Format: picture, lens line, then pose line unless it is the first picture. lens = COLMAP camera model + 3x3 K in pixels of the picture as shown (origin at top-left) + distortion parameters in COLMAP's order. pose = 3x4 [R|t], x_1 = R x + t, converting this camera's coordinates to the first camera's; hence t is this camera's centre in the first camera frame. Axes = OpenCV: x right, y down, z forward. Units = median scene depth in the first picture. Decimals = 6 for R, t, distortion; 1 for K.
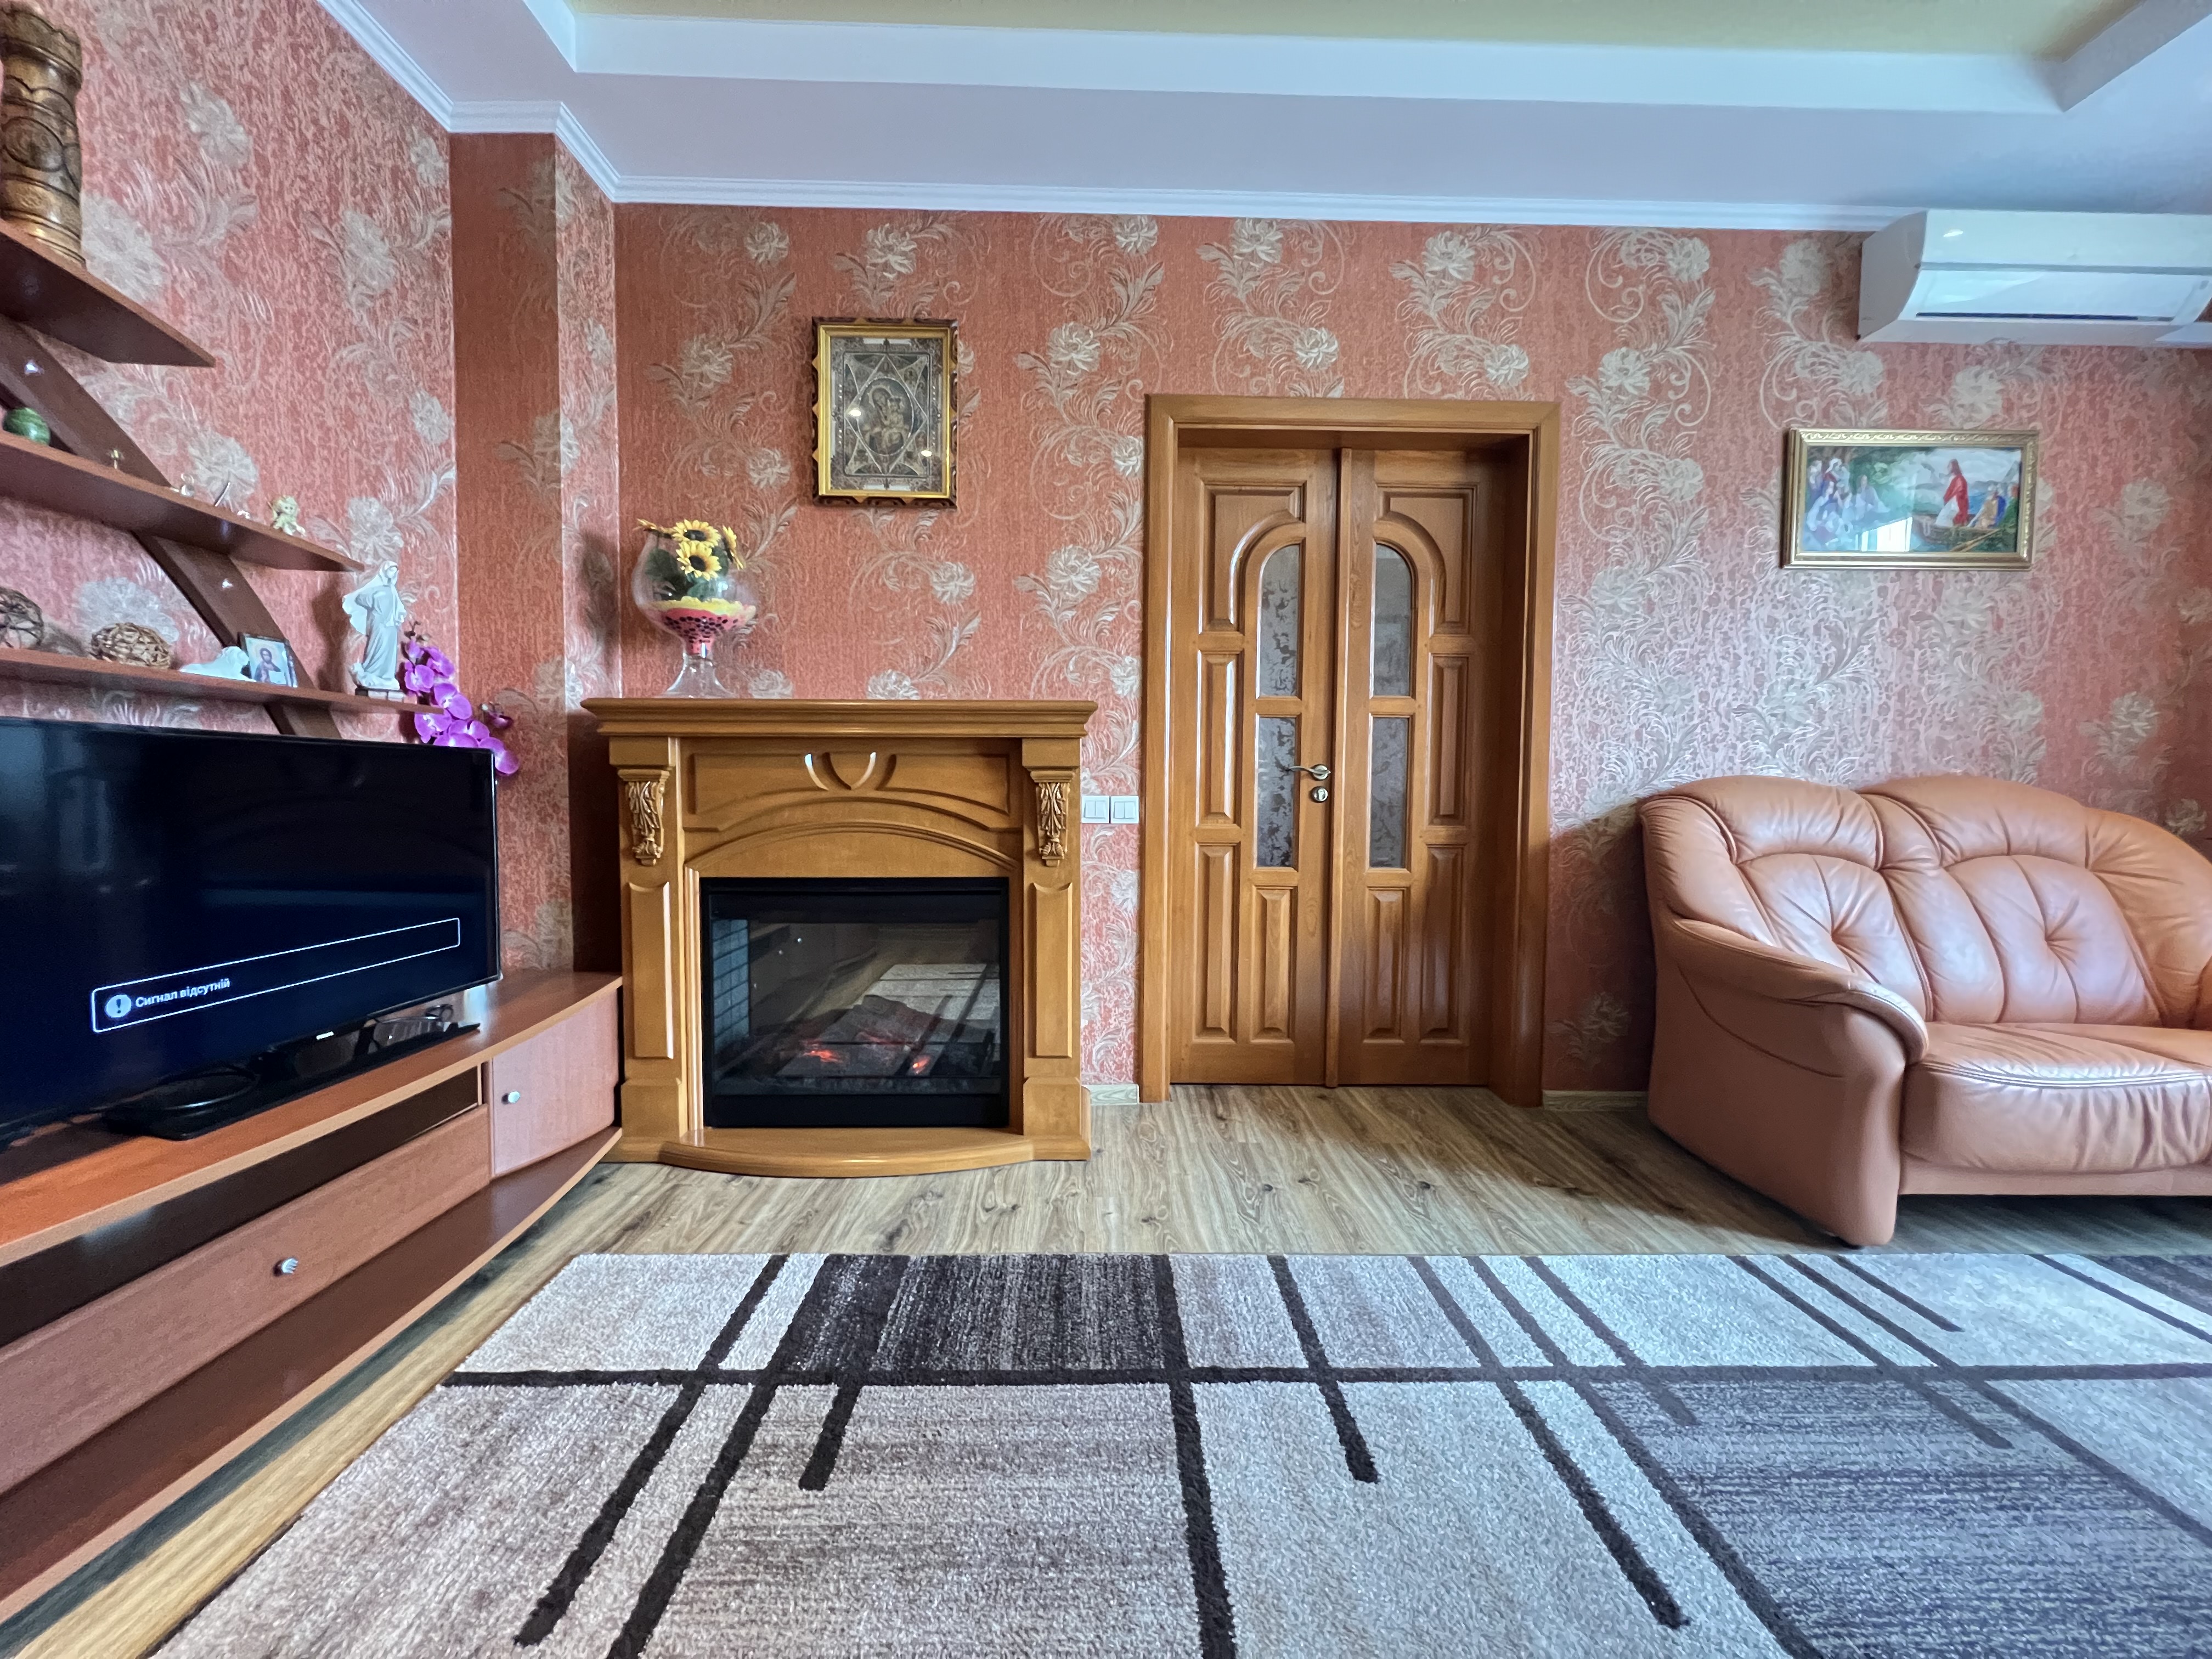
lens RADIAL K [[885.1, 0, 1104.0], [0, 885.1, 828.0], [0, 0, 1]] dist [-0.002882, 0.000632]
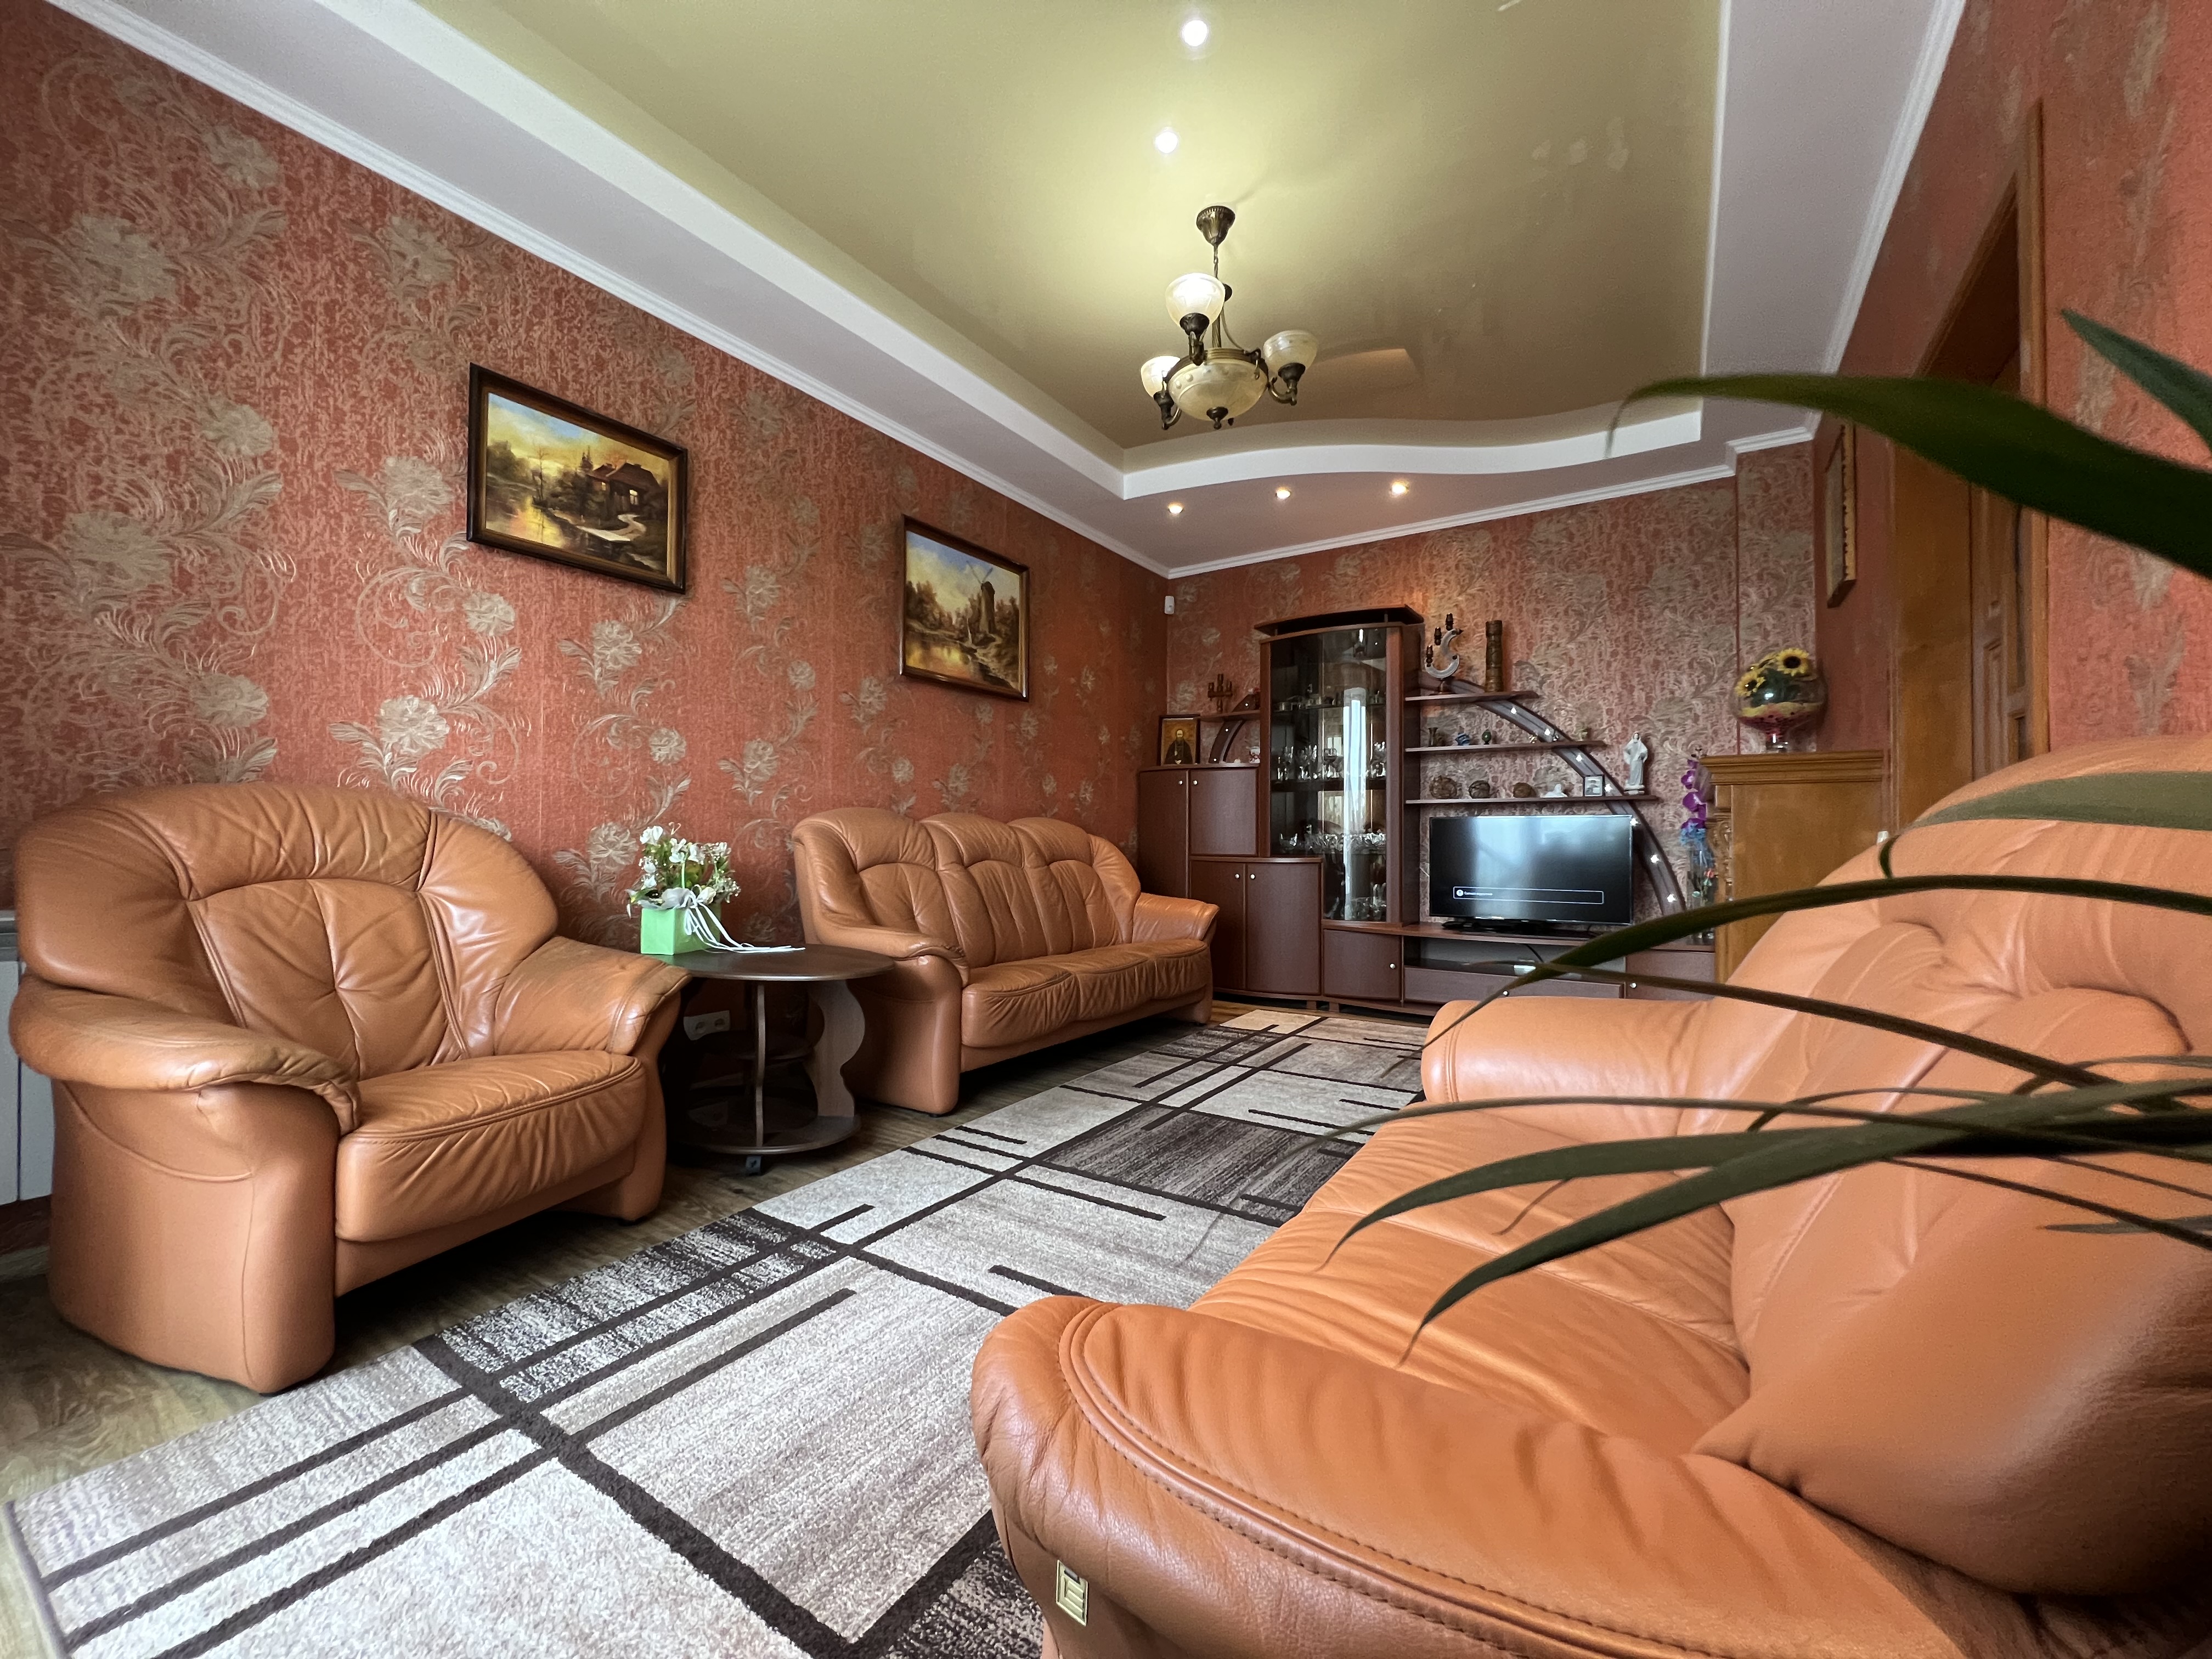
lens RADIAL K [[885.1, 0, 1104.0], [0, 885.1, 828.0], [0, 0, 1]] dist [-0.002882, 0.000632]
pose [[-0.559229, -0.025437, -0.828623, 1.484633], [-0.045605, 0.998960, 0.000112, -0.001209], [0.827758, 0.037852, -0.559807, 0.972811]]
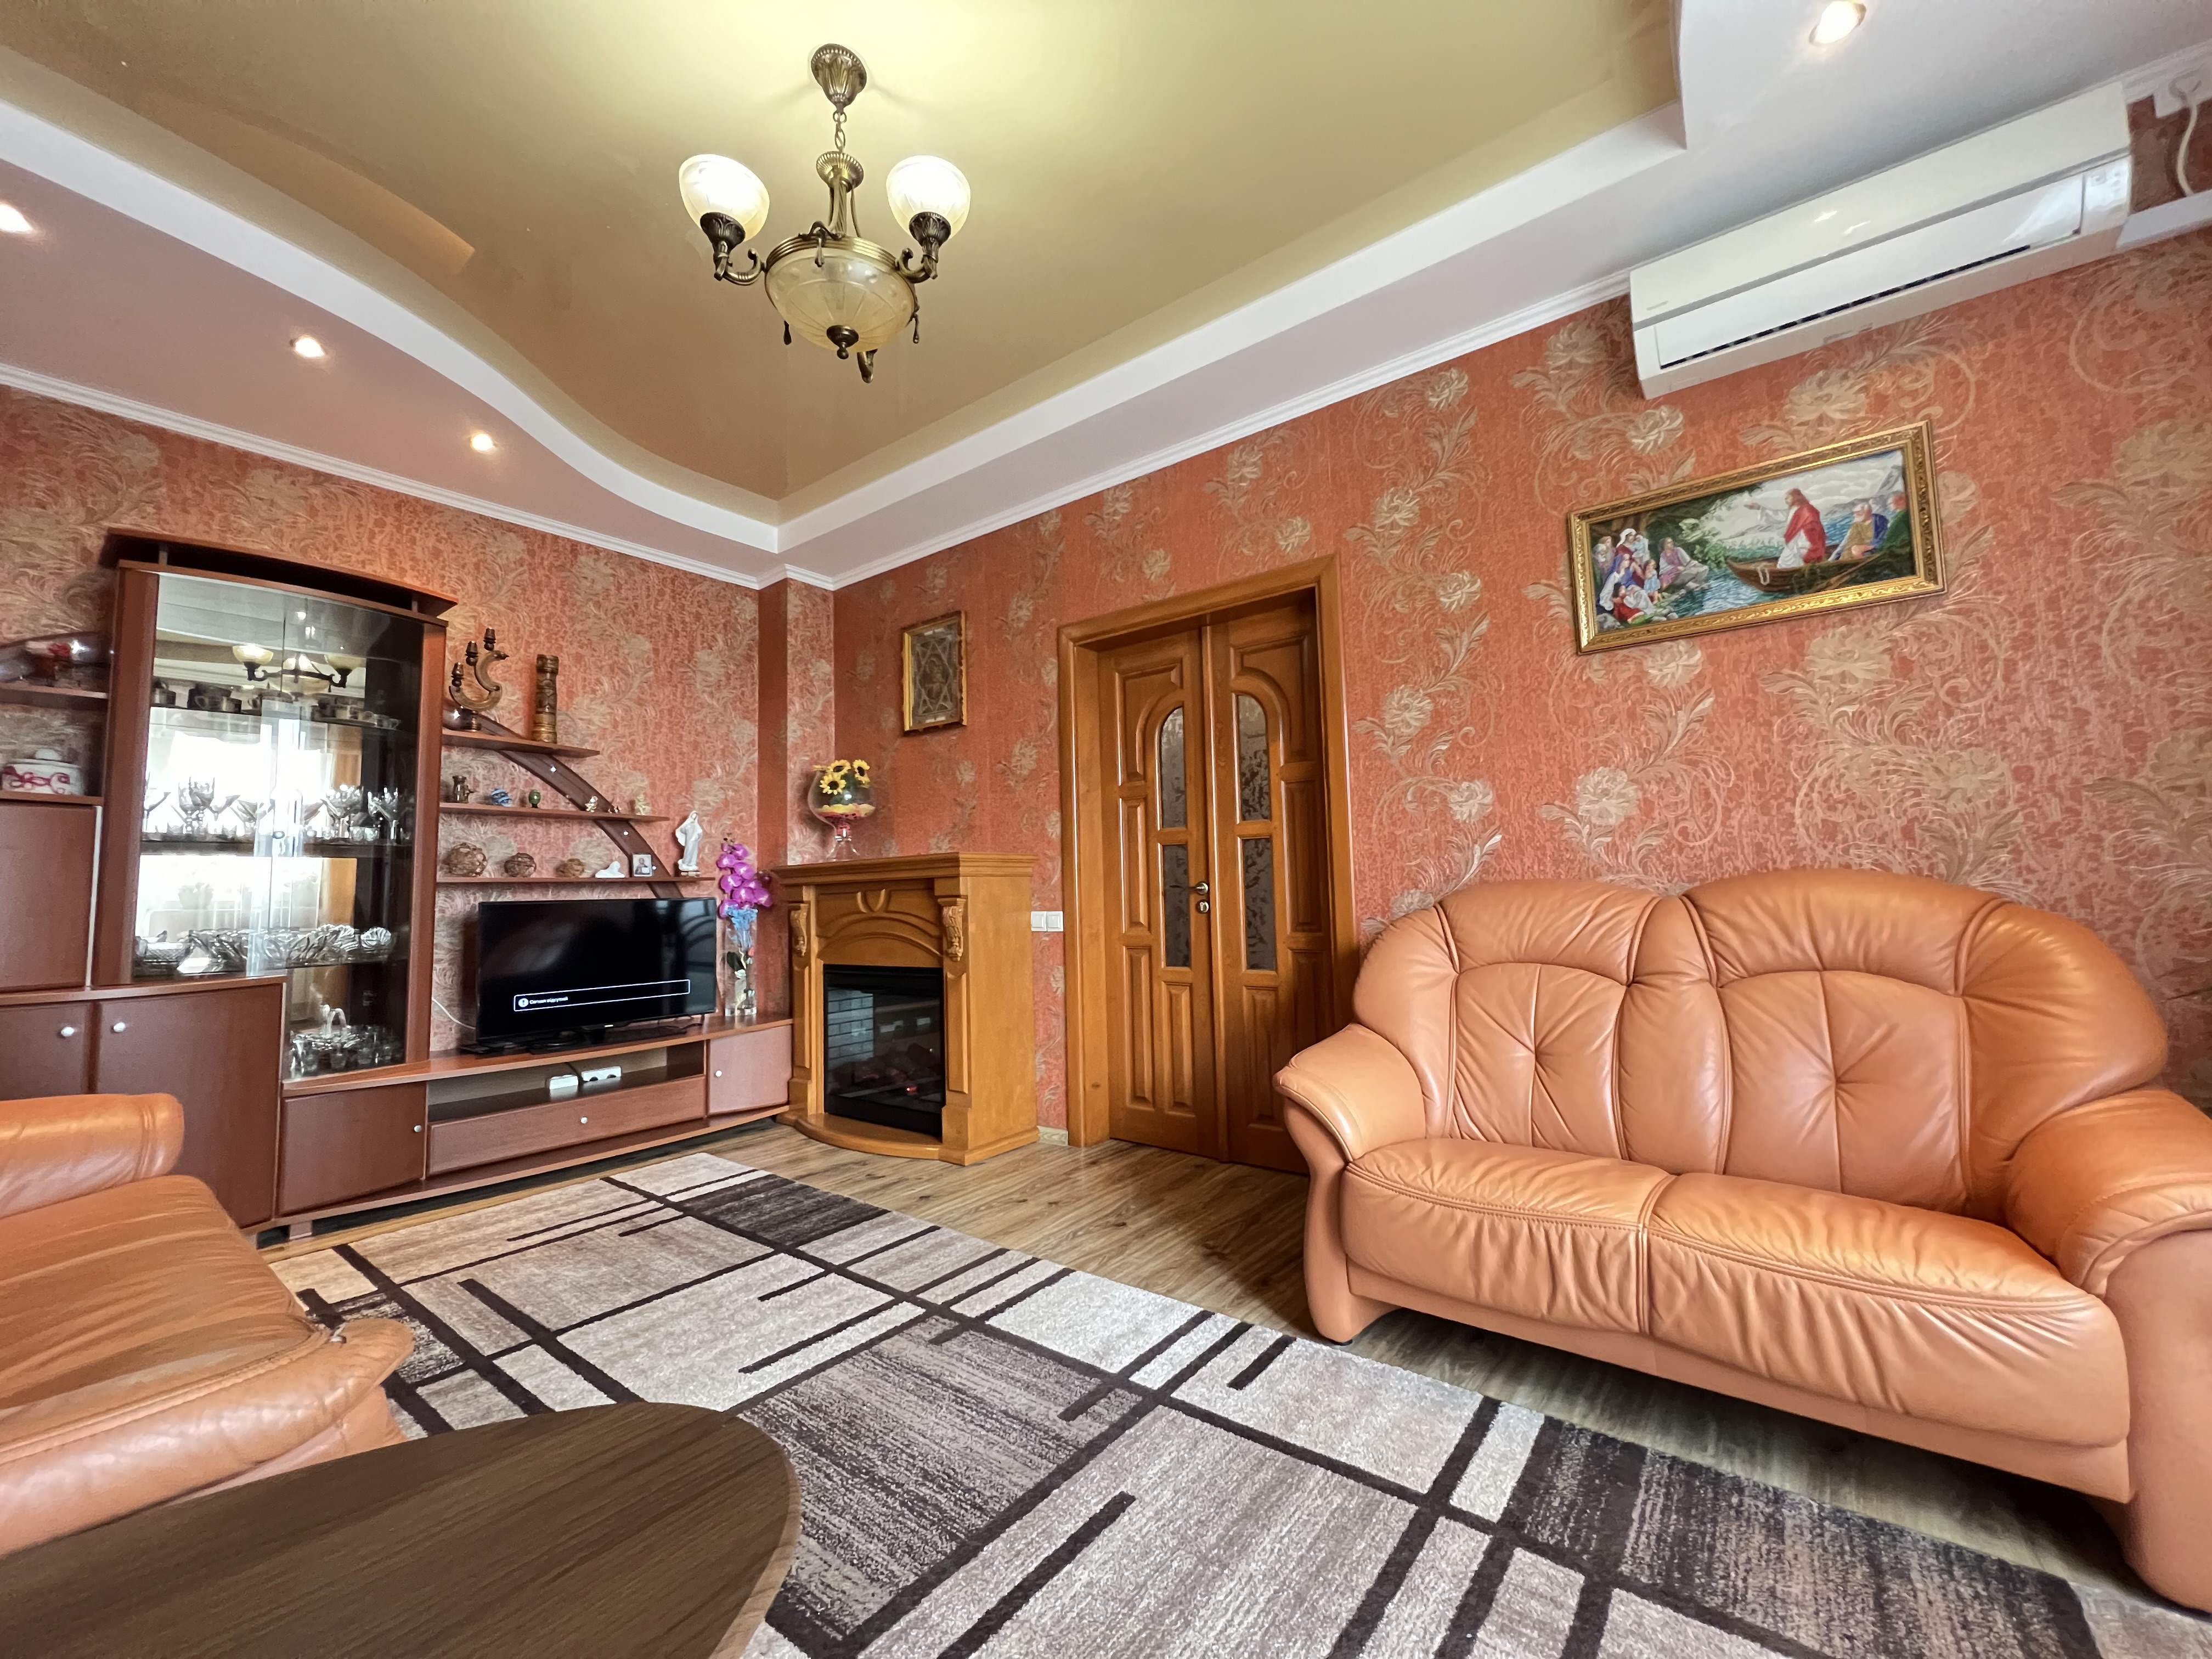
lens RADIAL K [[885.1, 0, 1104.0], [0, 885.1, 828.0], [0, 0, 1]] dist [-0.002882, 0.000632]
pose [[0.778673, -0.074848, -0.622949, 1.104162], [0.004931, 0.993558, -0.113214, -0.010624], [0.627411, 0.085085, 0.774026, -0.028259]]
